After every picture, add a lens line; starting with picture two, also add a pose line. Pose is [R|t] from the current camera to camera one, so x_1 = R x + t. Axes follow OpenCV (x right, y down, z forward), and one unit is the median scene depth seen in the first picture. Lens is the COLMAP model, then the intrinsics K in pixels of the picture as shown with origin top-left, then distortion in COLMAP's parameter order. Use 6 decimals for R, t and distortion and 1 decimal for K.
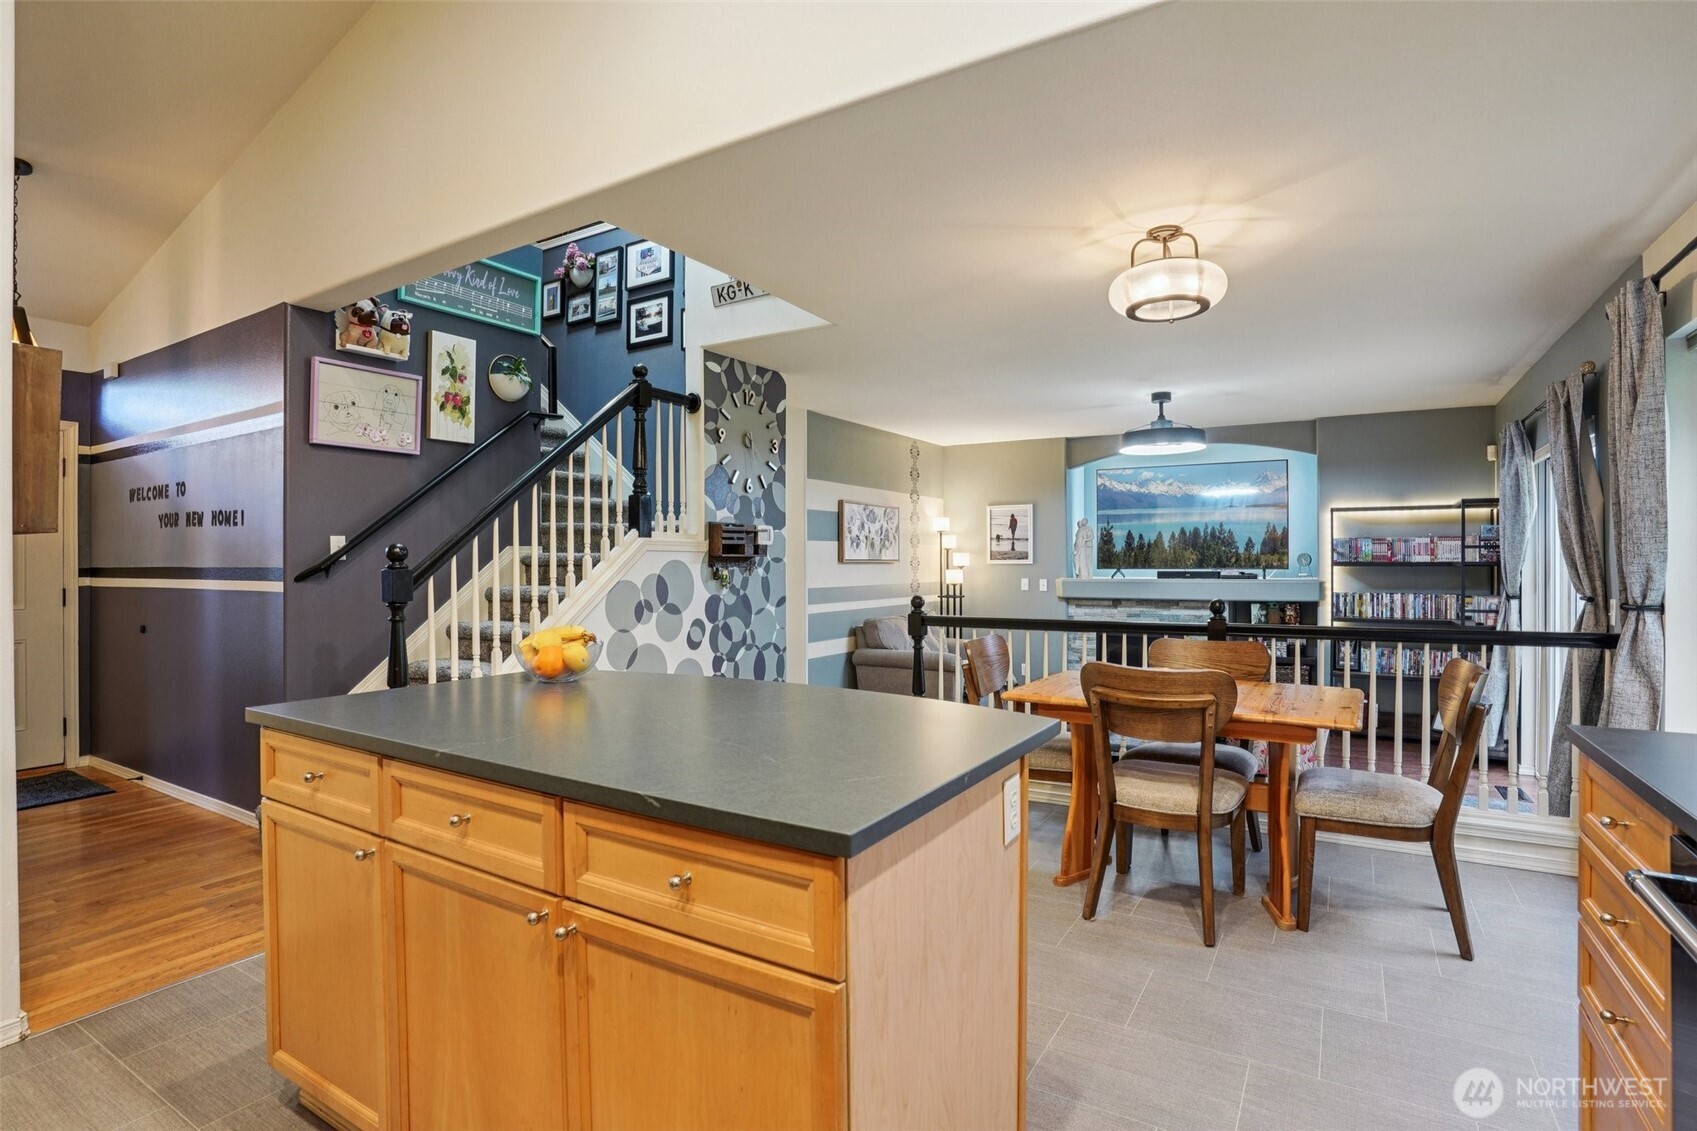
lens RADIAL K [[828.2, 0, 851.5], [0, 828.2, 566.4], [0, 0, 1]] dist [-0.023579, 0.001541]
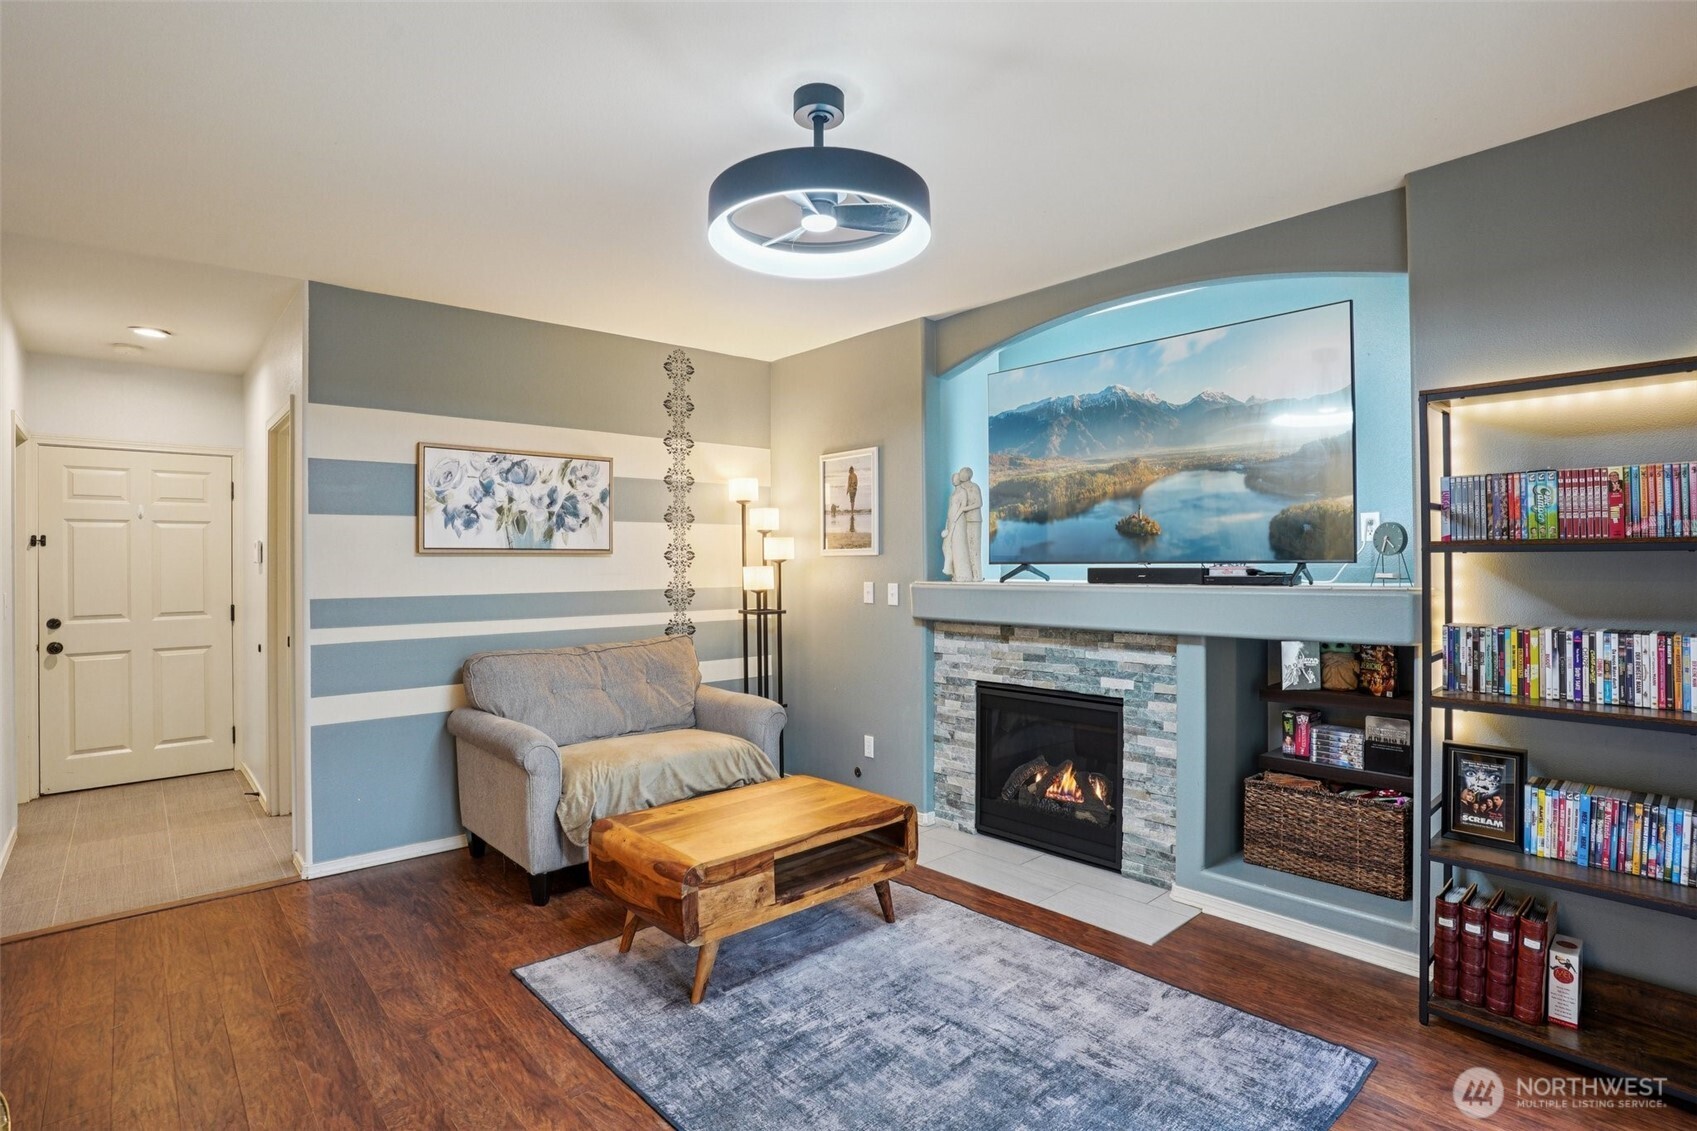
lens RADIAL K [[828.2, 0, 844.0], [0, 828.2, 561.8], [0, 0, 1]] dist [-0.023579, 0.001541]
pose [[0.946509, -0.003851, -0.322654, 0.412338], [0.002015, 0.999980, -0.006025, 0.004847], [0.322671, 0.005052, 0.946498, 0.519314]]
